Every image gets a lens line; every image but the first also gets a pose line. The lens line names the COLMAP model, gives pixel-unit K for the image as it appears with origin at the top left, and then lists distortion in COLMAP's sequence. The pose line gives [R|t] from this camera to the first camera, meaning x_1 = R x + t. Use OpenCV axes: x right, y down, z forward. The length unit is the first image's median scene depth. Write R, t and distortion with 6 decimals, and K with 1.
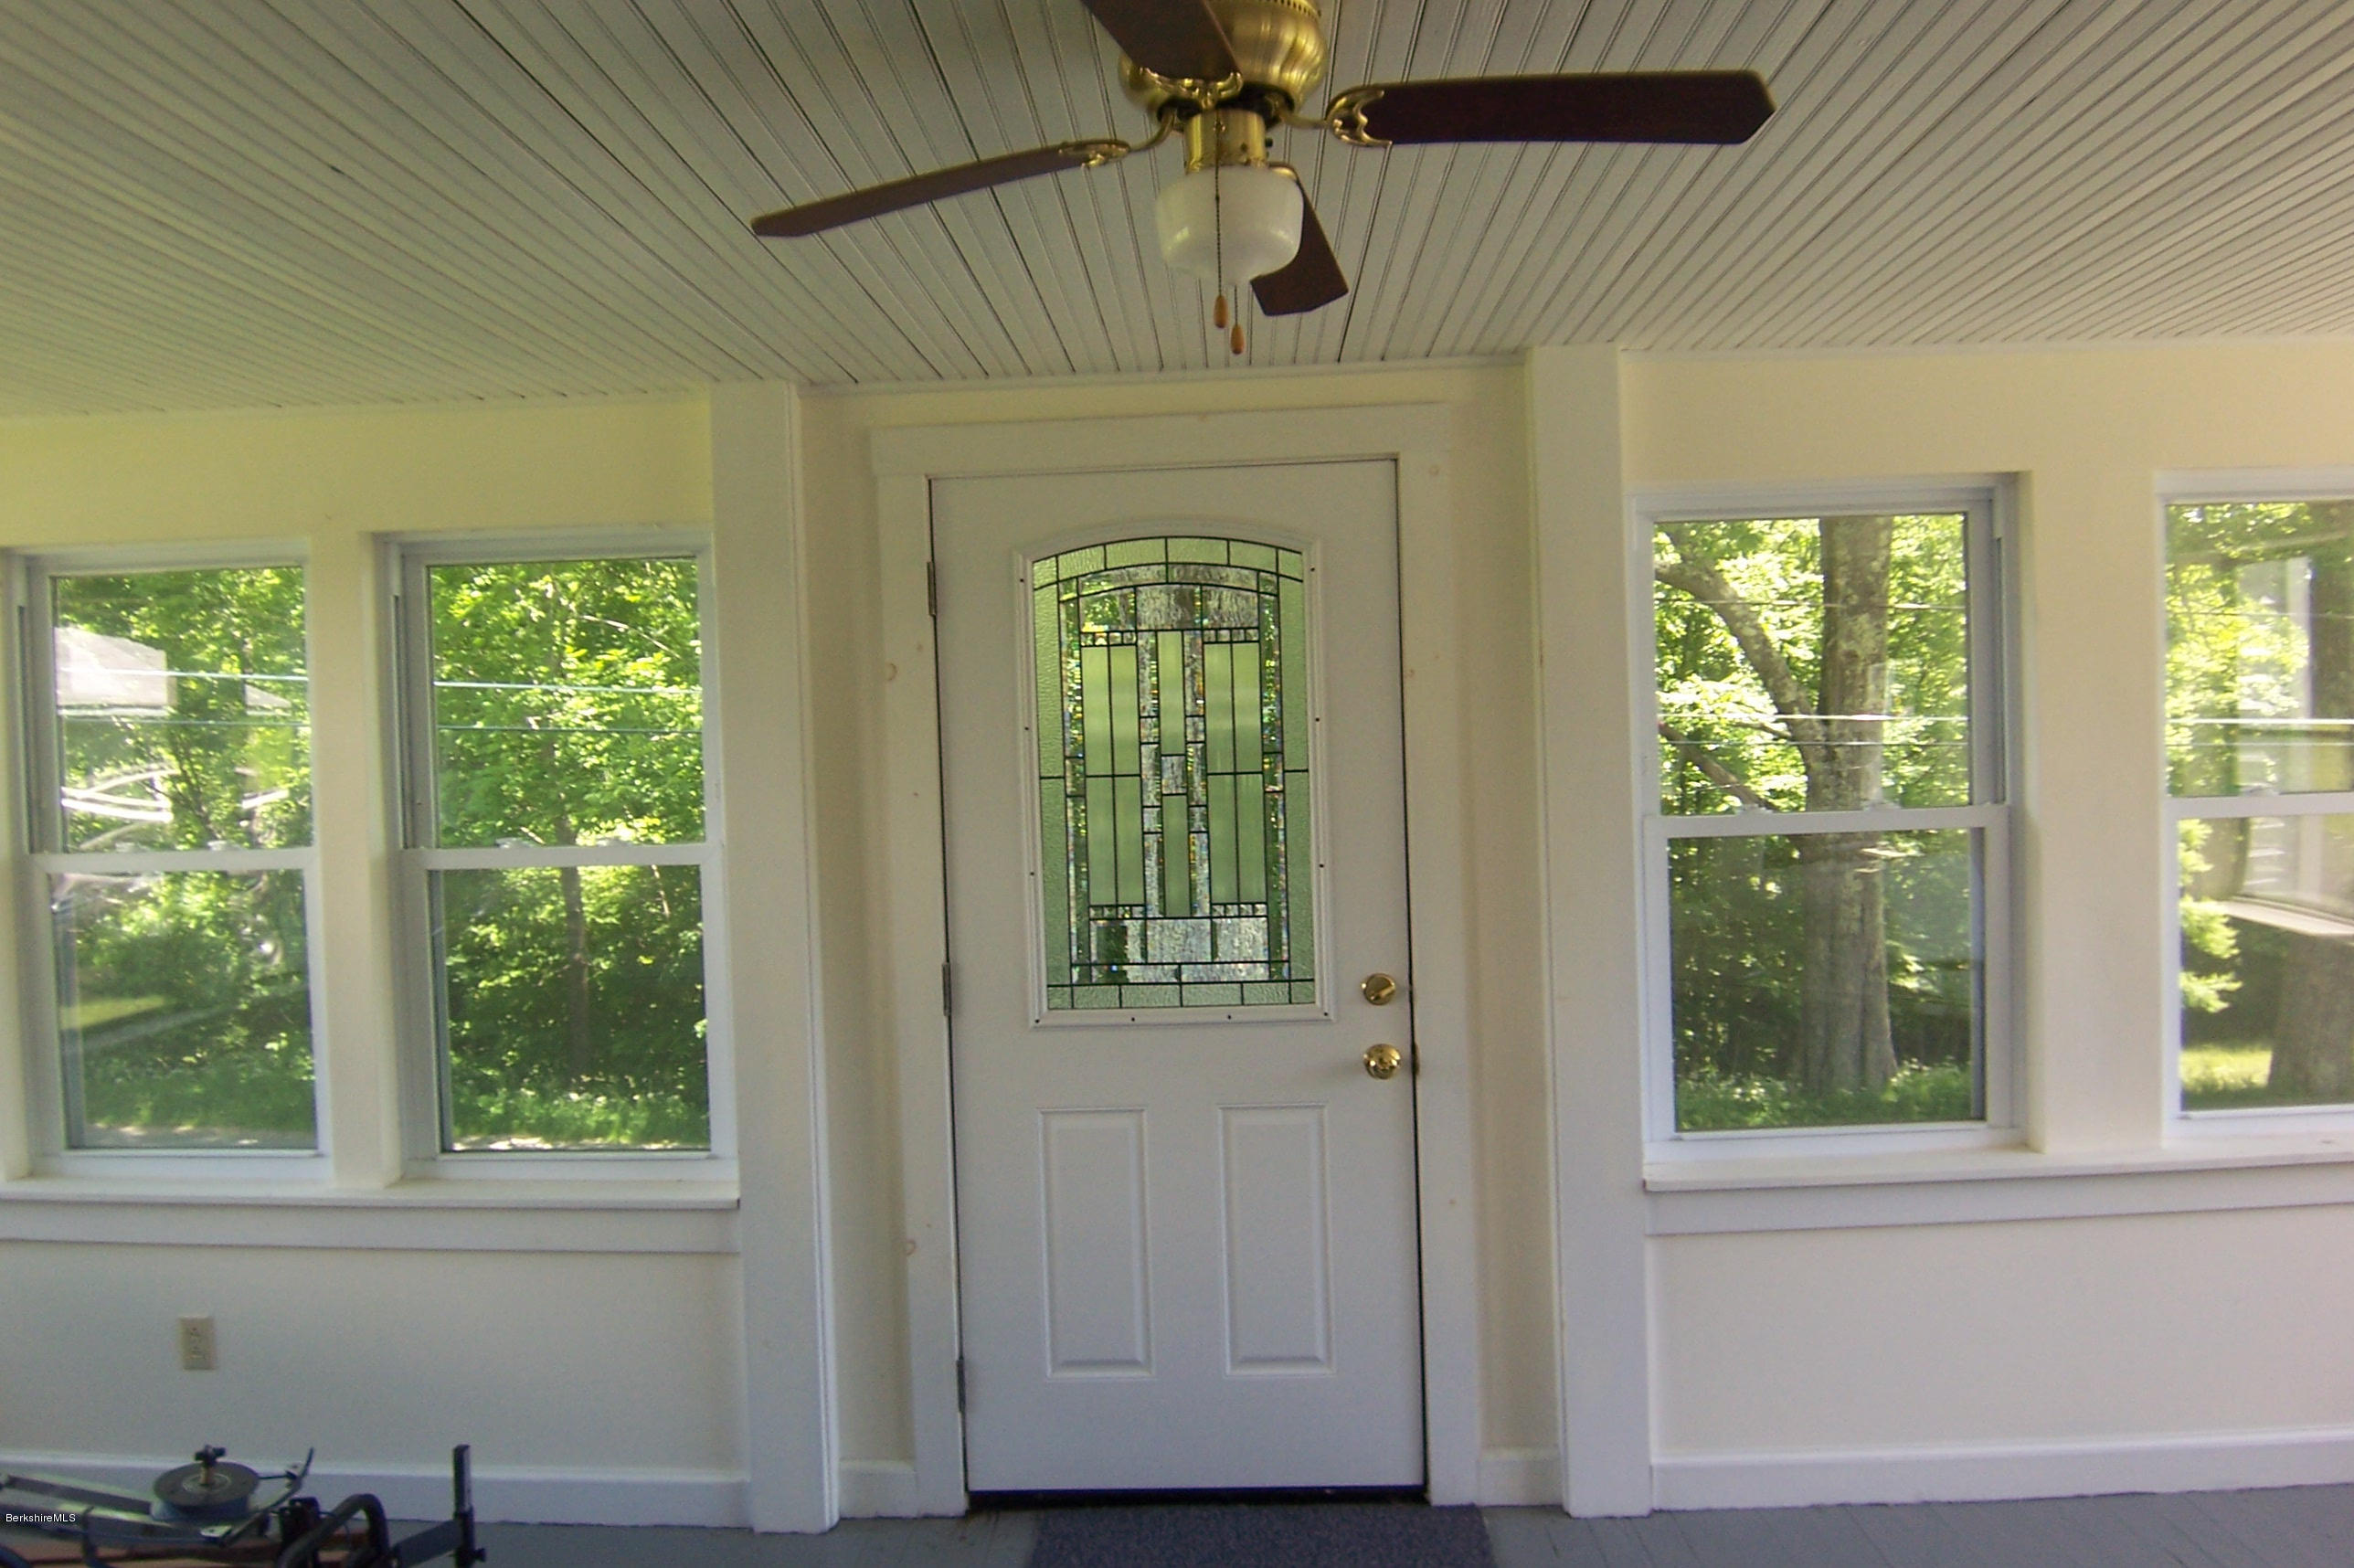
lens RADIAL K [[1562.4, 0, 1177.0], [0, 1562.4, 784.0], [0, 0, 1]] dist [-0.009263, -0.024859]
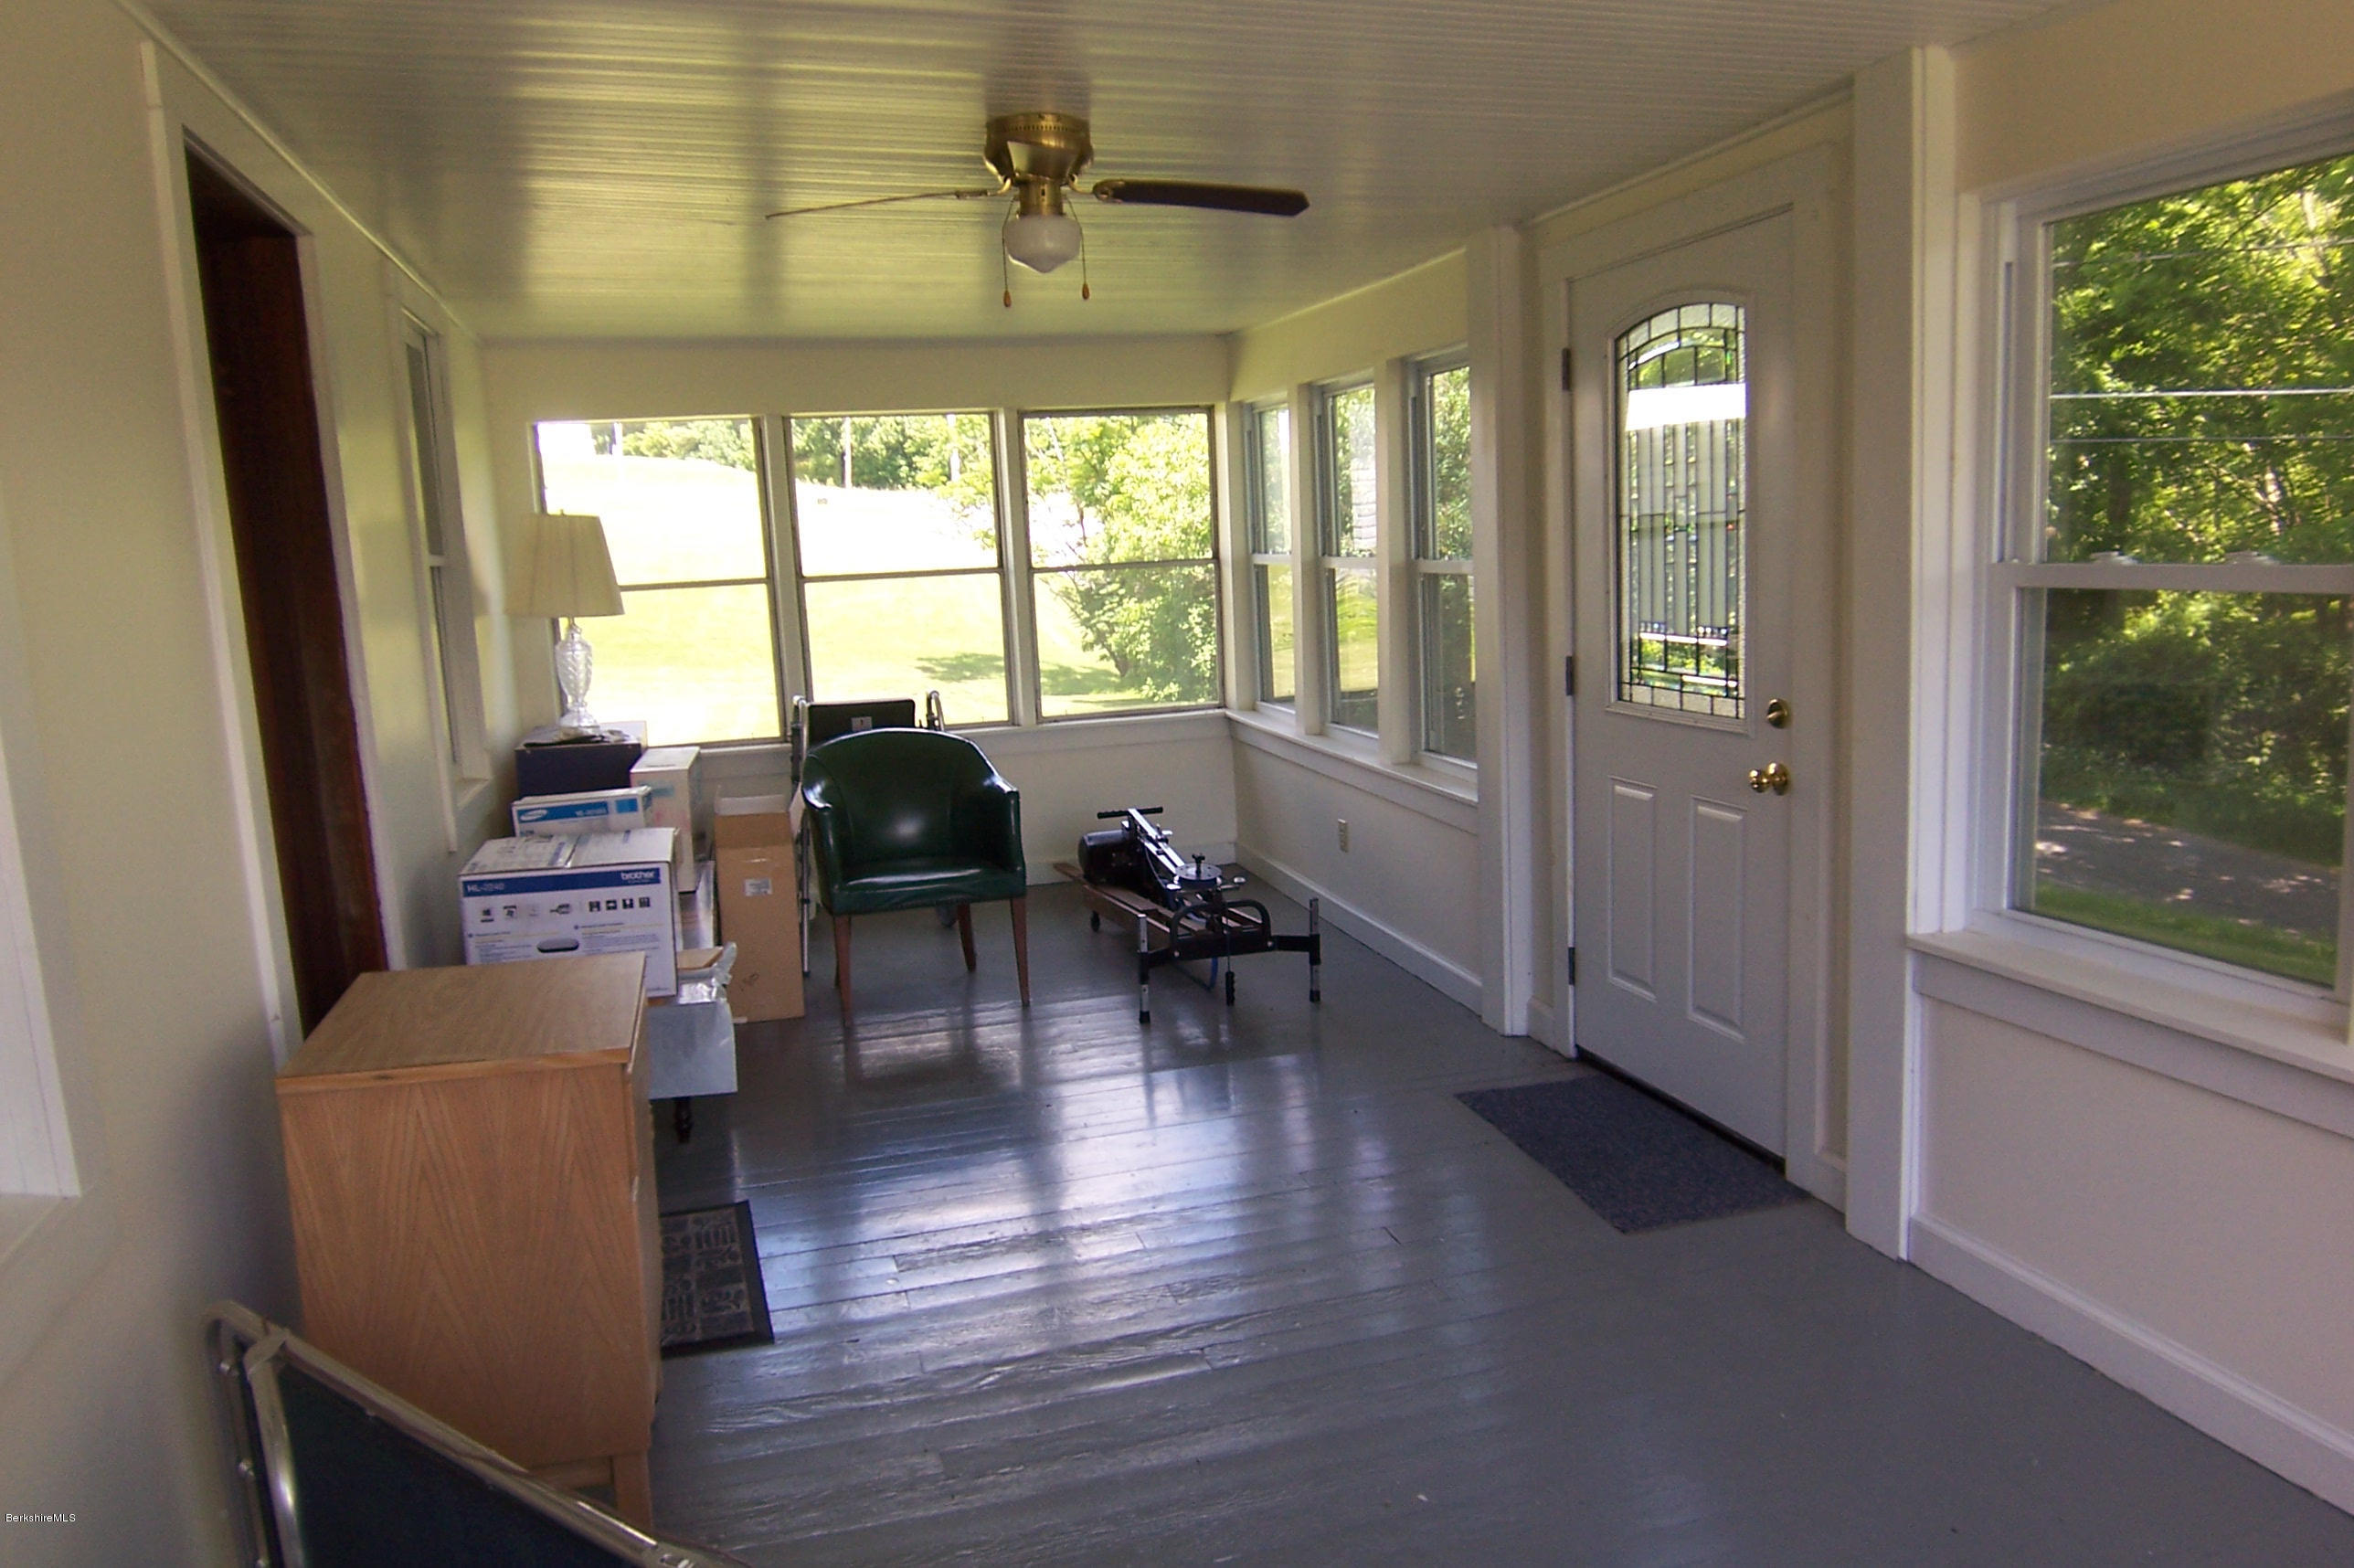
lens RADIAL K [[1562.4, 0, 1177.0], [0, 1562.4, 784.0], [0, 0, 1]] dist [-0.009263, -0.024859]
pose [[0.325889, 0.161022, -0.931595, 0.993706], [0.016517, 0.984269, 0.175904, -0.019332], [0.945264, -0.072712, 0.318103, 0.246875]]
